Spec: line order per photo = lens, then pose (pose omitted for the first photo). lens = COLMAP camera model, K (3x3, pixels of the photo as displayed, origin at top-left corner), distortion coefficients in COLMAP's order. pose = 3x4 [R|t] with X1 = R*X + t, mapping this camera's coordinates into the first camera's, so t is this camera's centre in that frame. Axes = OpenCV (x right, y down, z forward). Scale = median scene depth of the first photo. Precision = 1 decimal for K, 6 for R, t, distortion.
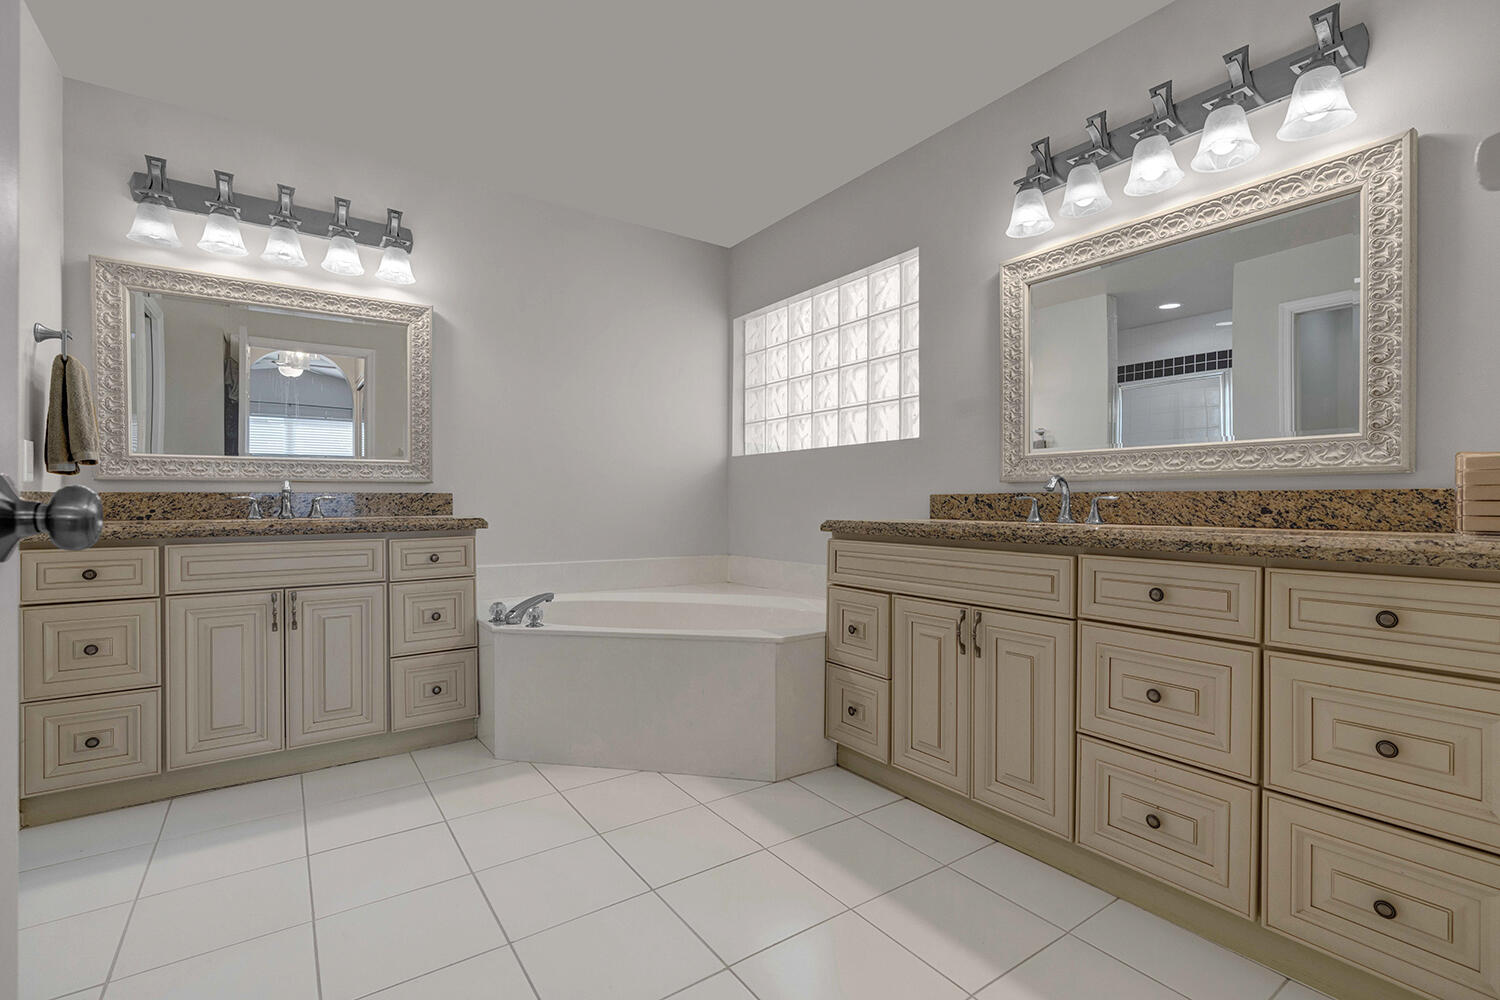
lens RADIAL K [[680.9, 0, 748.6], [0, 680.9, 501.8], [0, 0, 1]] dist [-0.004513, 0.002860]
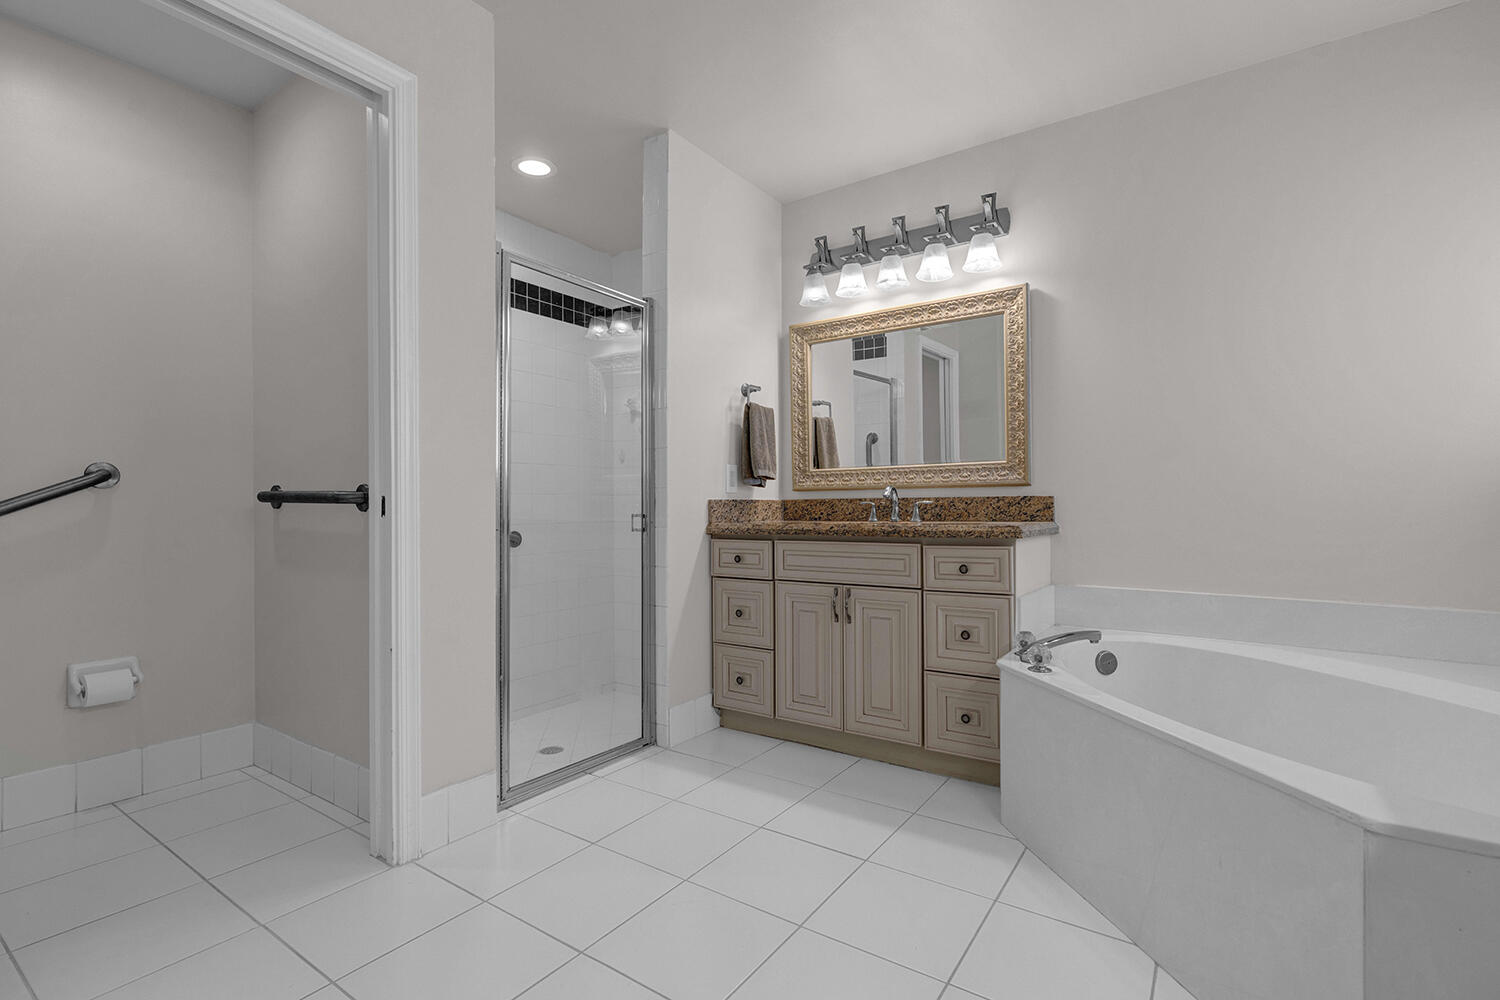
lens RADIAL K [[680.9, 0, 751.2], [0, 680.9, 500.0], [0, 0, 1]] dist [-0.004513, 0.002860]
pose [[0.351097, -0.011491, -0.936269, 0.247237], [-0.000978, 0.999920, -0.012639, 0.004016], [0.936339, 0.005353, 0.351057, 0.385345]]
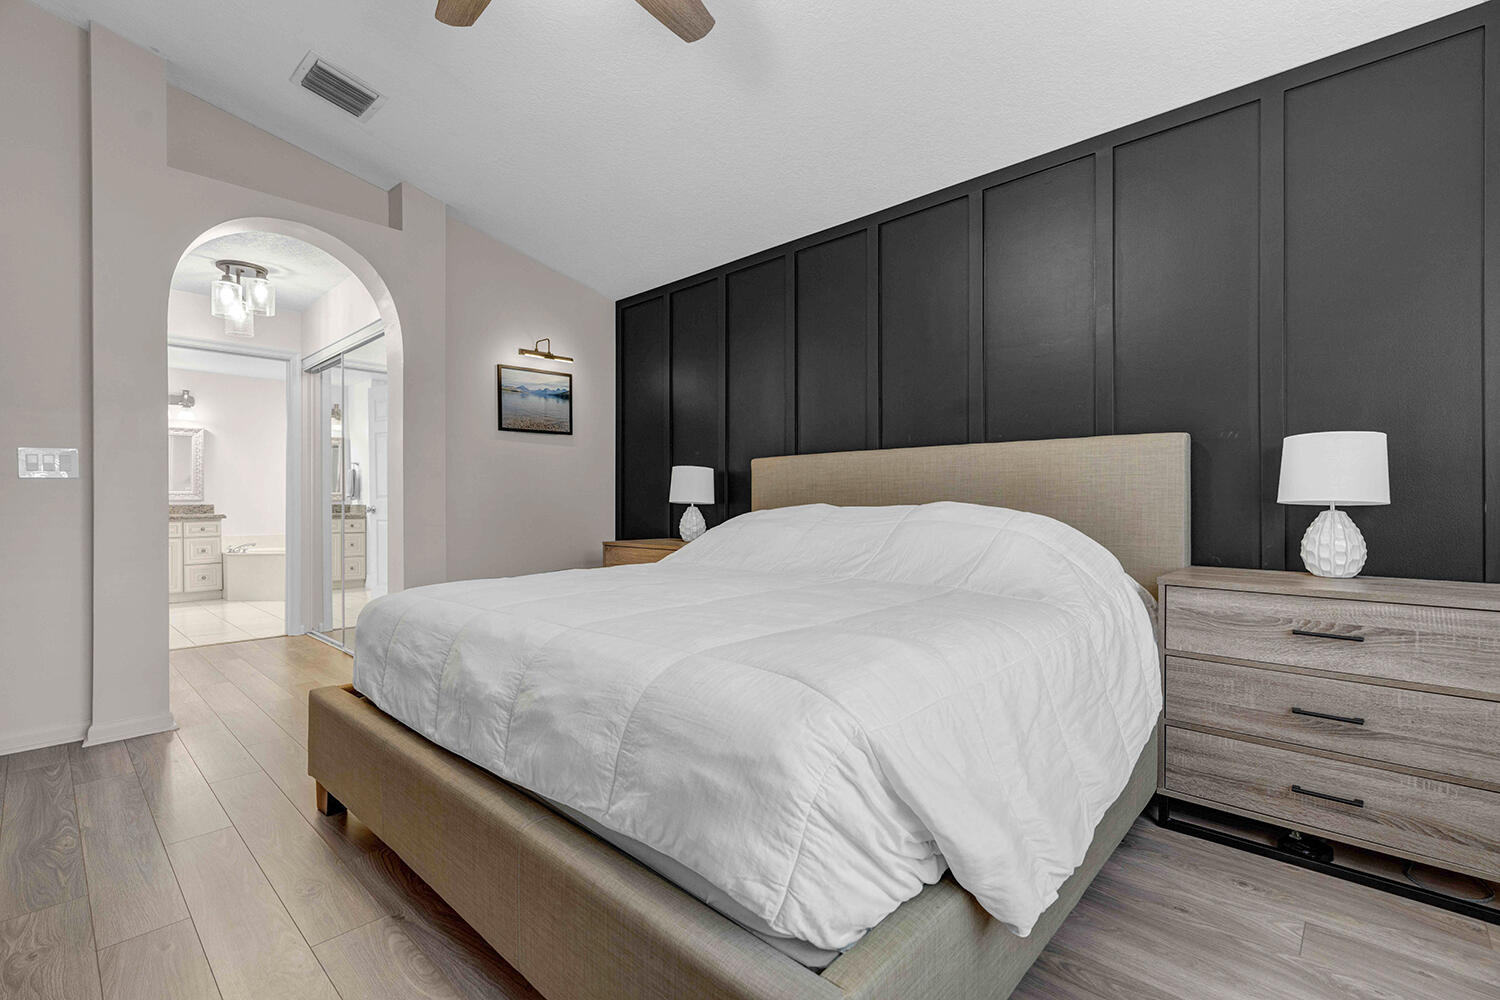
lens RADIAL K [[680.9, 0, 751.0], [0, 680.9, 495.3], [0, 0, 1]] dist [-0.004513, 0.002860]
pose [[0.978834, -0.005608, 0.204580, 1.030720], [0.006564, 0.999970, -0.003993, -0.025240], [-0.204552, 0.005251, 0.978842, -1.926555]]
